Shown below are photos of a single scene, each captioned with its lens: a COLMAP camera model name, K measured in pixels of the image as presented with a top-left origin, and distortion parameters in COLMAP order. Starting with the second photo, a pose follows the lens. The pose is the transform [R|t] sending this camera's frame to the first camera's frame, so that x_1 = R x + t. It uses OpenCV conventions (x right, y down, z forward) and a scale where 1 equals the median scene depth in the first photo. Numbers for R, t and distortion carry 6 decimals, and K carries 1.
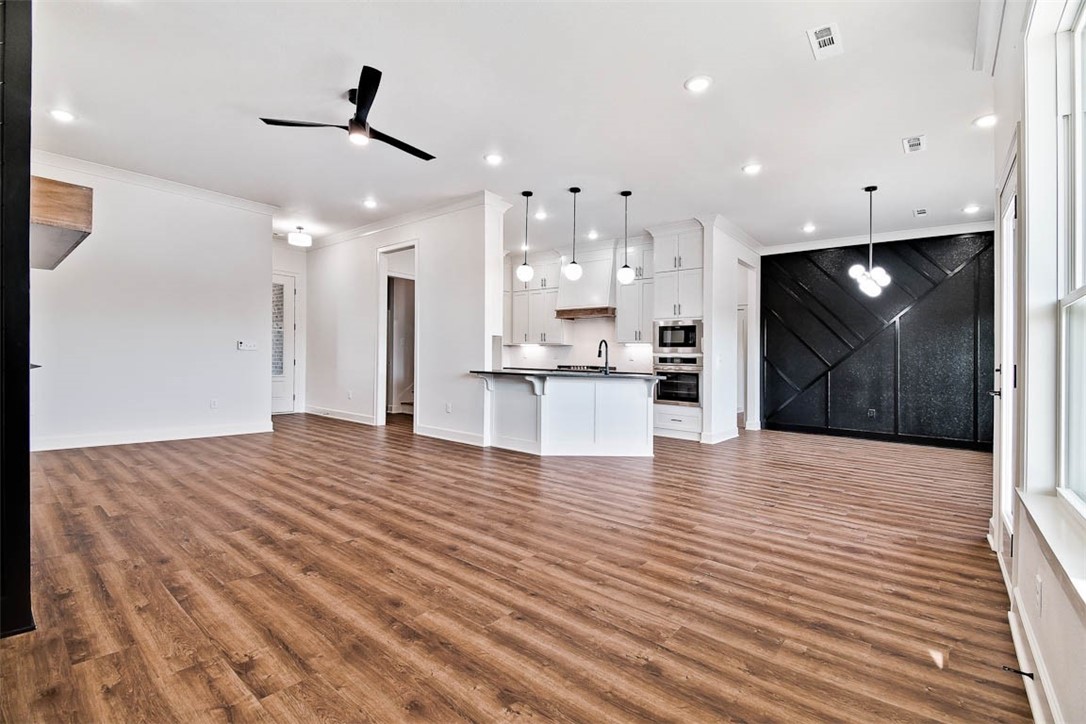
lens RADIAL K [[485.0, 0, 544.1], [0, 485.0, 345.9], [0, 0, 1]] dist [-0.000603, -0.000199]
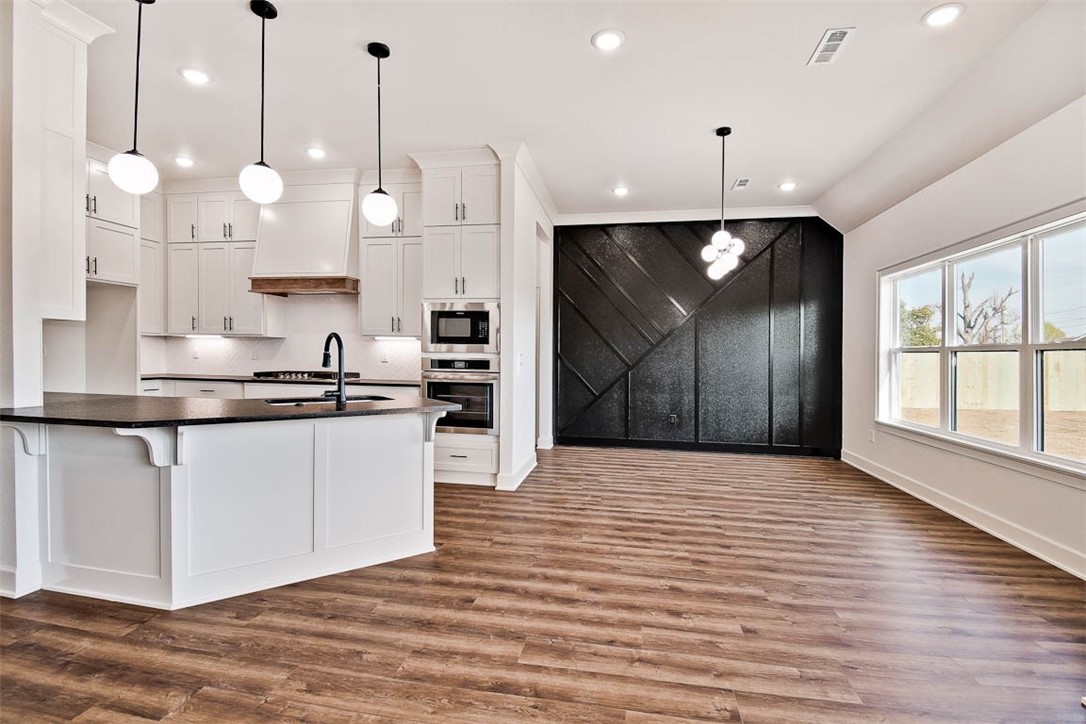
lens RADIAL K [[485.0, 0, 544.1], [0, 485.0, 345.9], [0, 0, 1]] dist [-0.000603, -0.000199]
pose [[0.870416, -0.004053, 0.492300, 0.051595], [-0.008771, 0.999680, 0.023738, -0.010356], [-0.492238, -0.024979, 0.870102, 0.365664]]
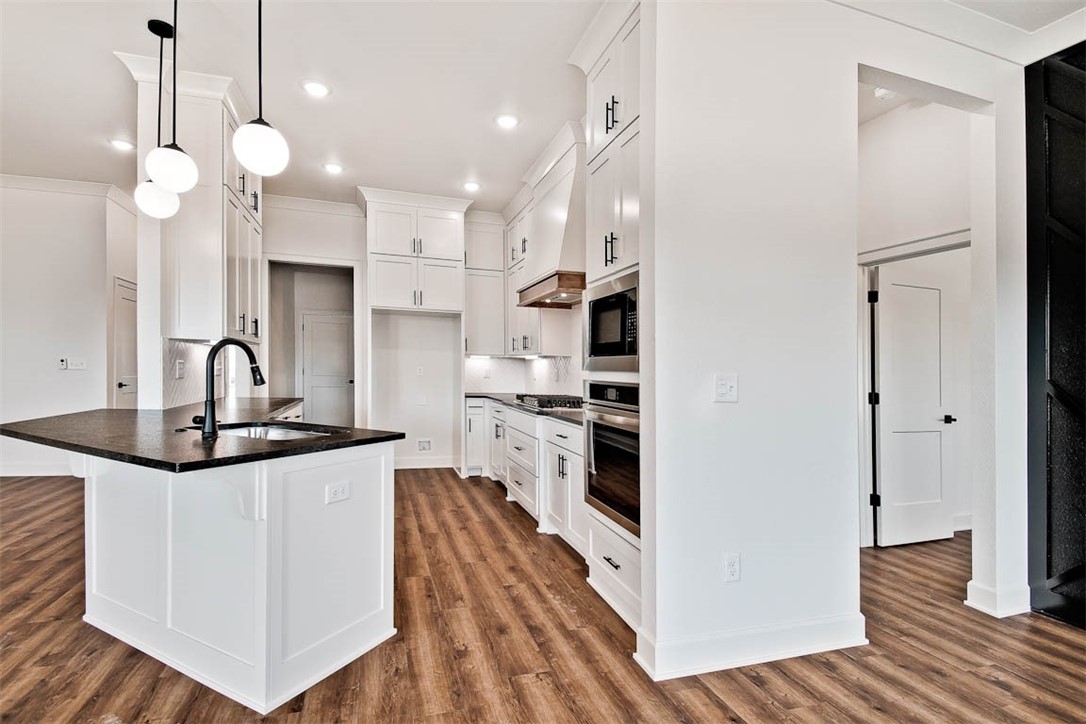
lens RADIAL K [[510.5, 0, 602.2], [0, 510.5, 369.4], [0, 0, 1]] dist [-0.014742, -0.000578]
pose [[0.844459, -0.004085, -0.535604, 0.446199], [0.011059, 0.999891, 0.009811, 0.008292], [0.535505, -0.014209, 0.844412, 0.655527]]
